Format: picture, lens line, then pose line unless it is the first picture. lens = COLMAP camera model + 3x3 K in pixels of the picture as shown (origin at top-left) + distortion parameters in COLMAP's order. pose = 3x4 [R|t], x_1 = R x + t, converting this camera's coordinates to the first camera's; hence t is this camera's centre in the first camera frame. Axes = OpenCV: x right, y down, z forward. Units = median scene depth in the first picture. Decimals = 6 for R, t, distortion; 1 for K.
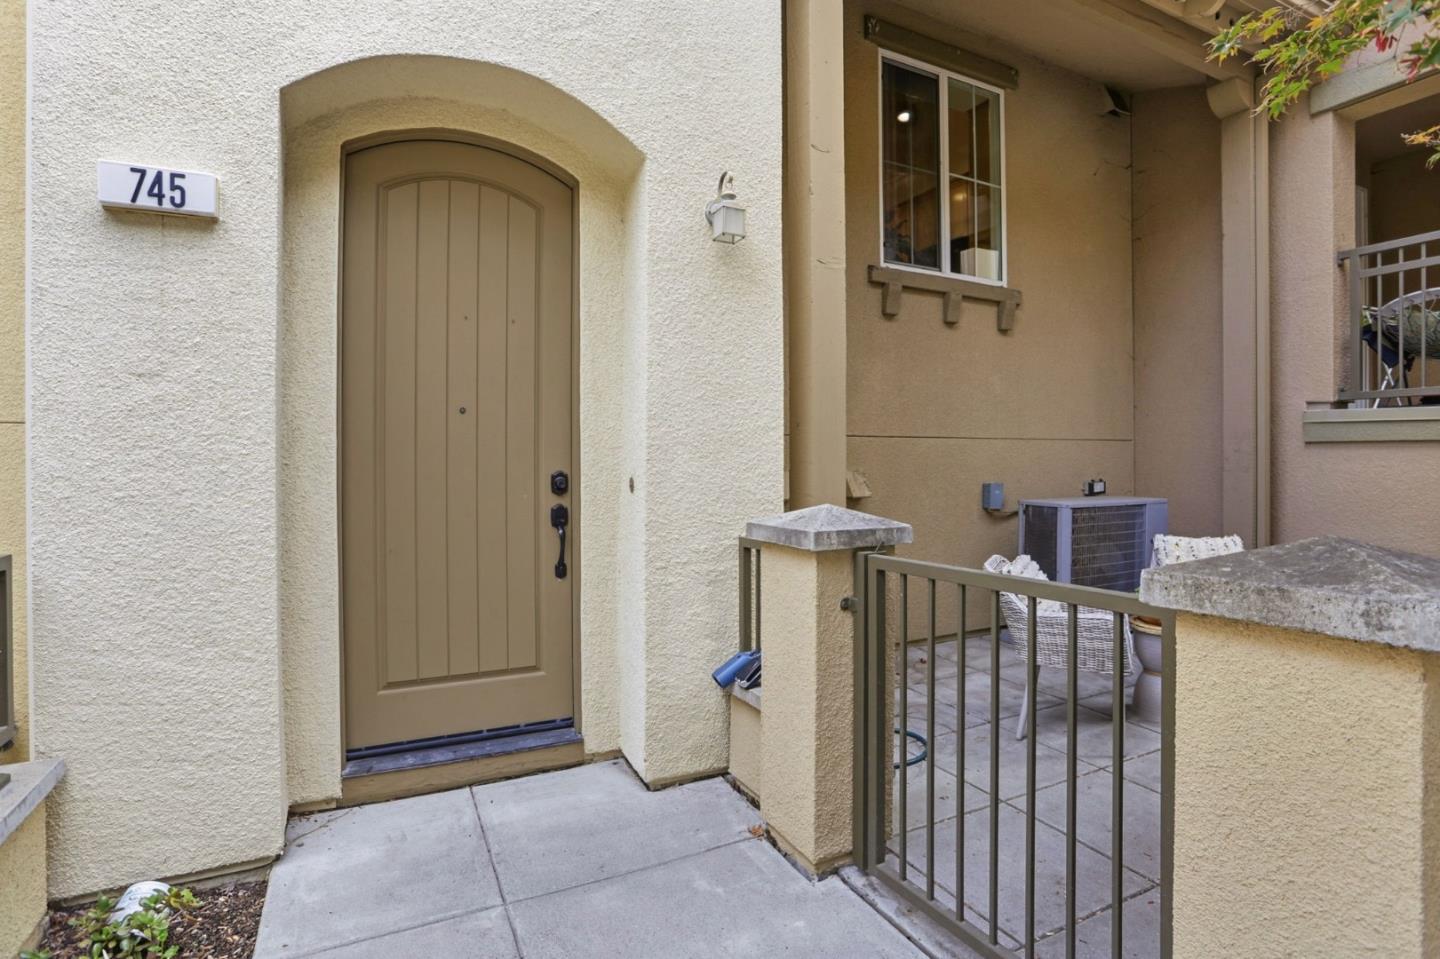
lens RADIAL K [[710.4, 0, 700.3], [0, 710.4, 454.4], [0, 0, 1]] dist [-0.084229, 0.040268]
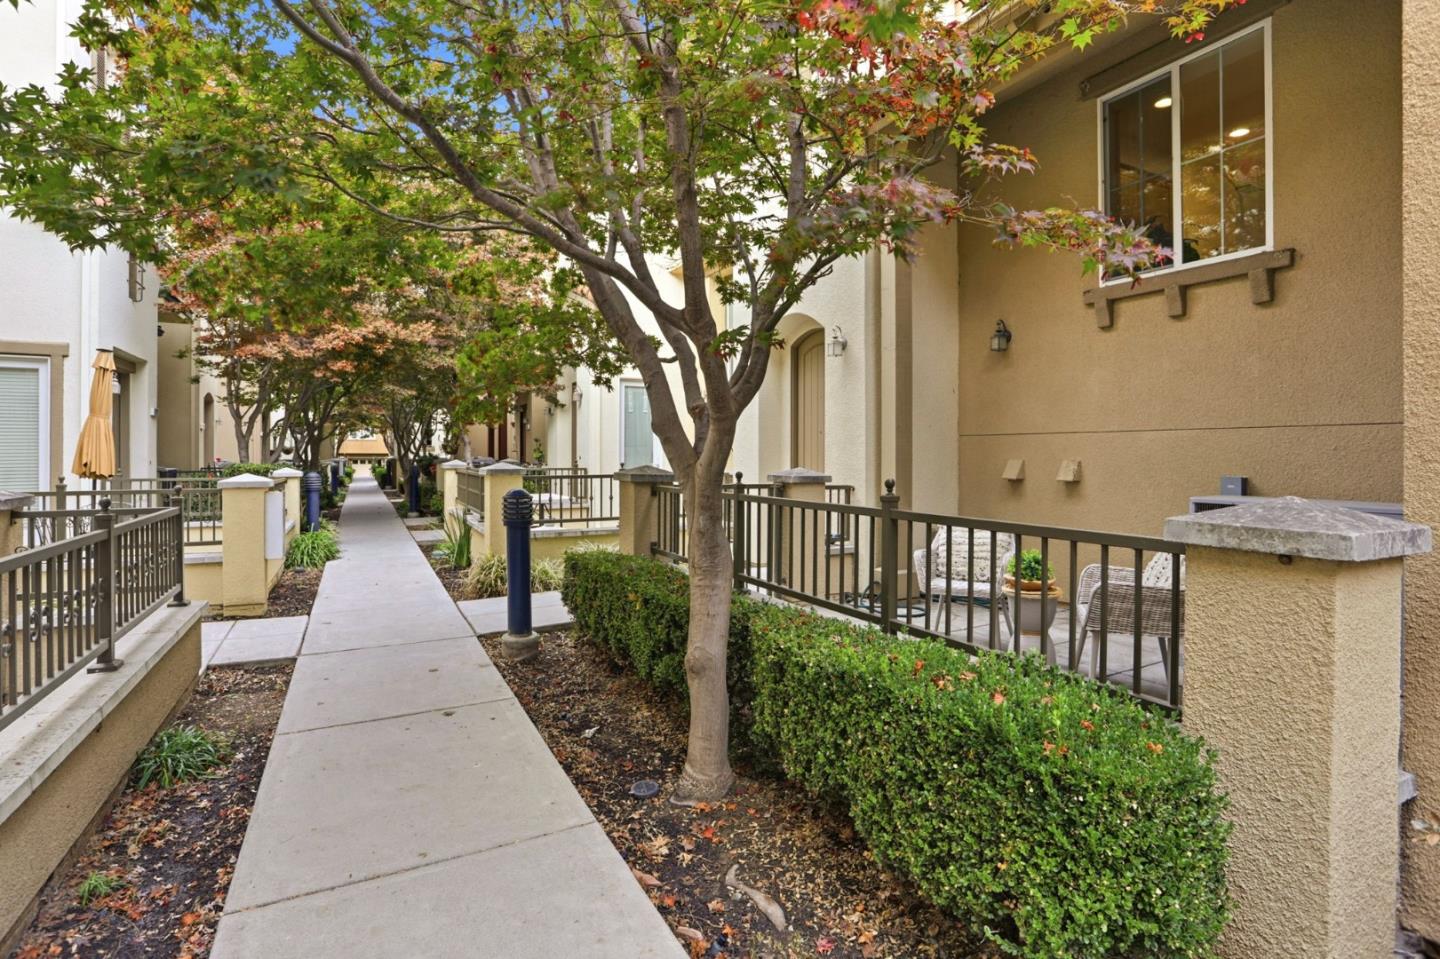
lens RADIAL K [[710.4, 0, 700.3], [0, 710.4, 454.4], [0, 0, 1]] dist [-0.084229, 0.040268]
pose [[0.011801, 0.002711, -0.999927, 2.449575], [-0.001695, 0.999995, 0.002691, 0.017476], [0.999929, 0.001663, 0.011805, 0.561978]]
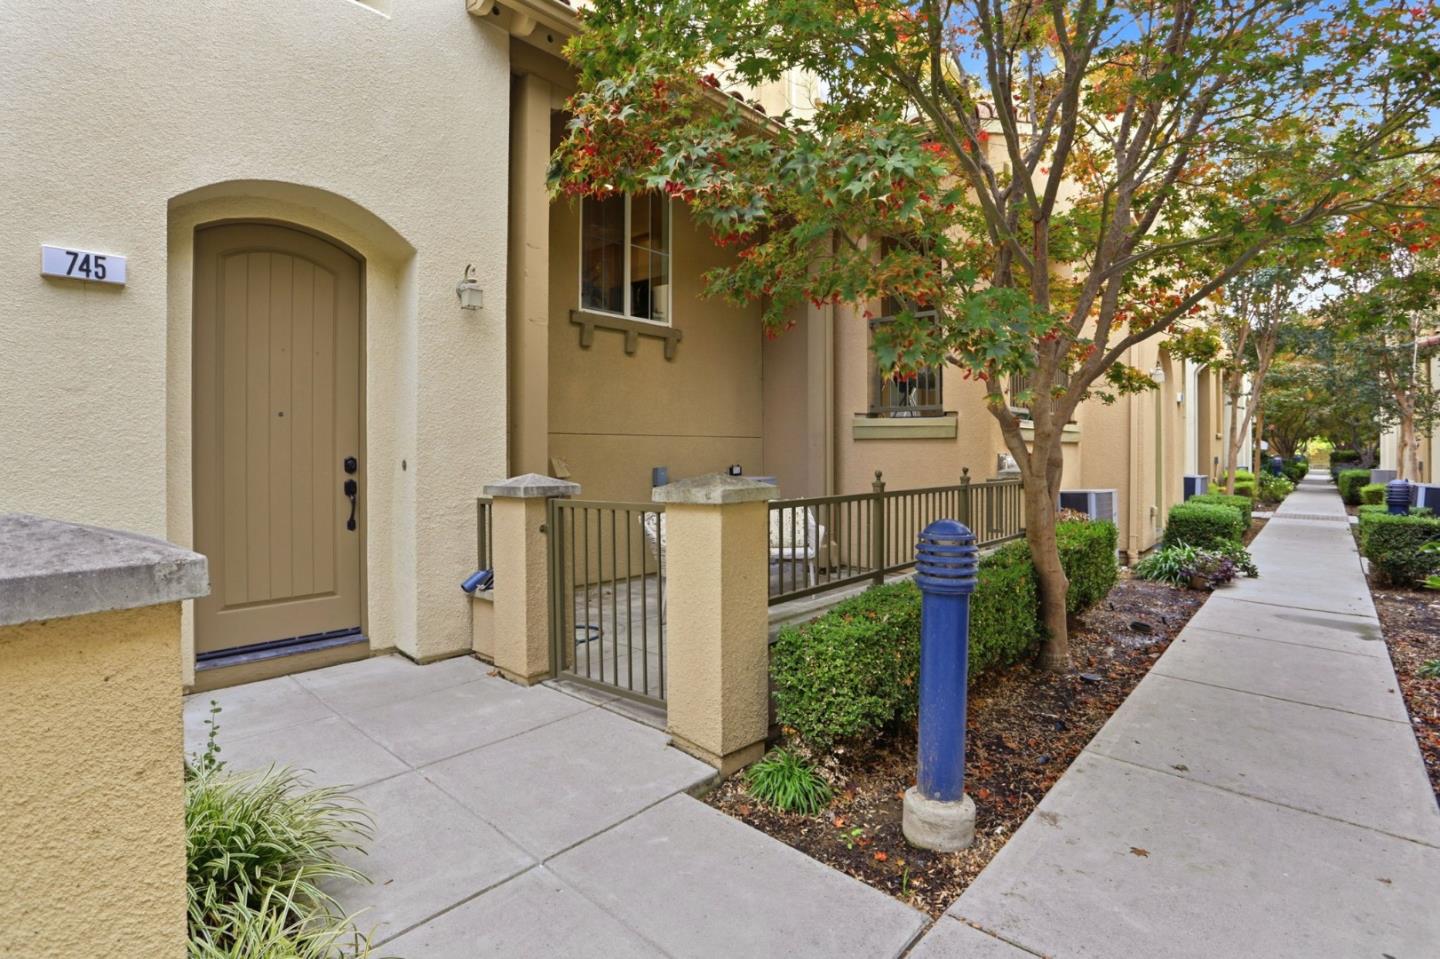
lens RADIAL K [[710.4, 0, 700.3], [0, 710.4, 454.4], [0, 0, 1]] dist [-0.084229, 0.040268]
pose [[0.927339, -0.002251, 0.374215, -0.075060], [-0.000290, 0.999977, 0.006733, 0.010761], [-0.374222, -0.006352, 0.927318, -0.658793]]
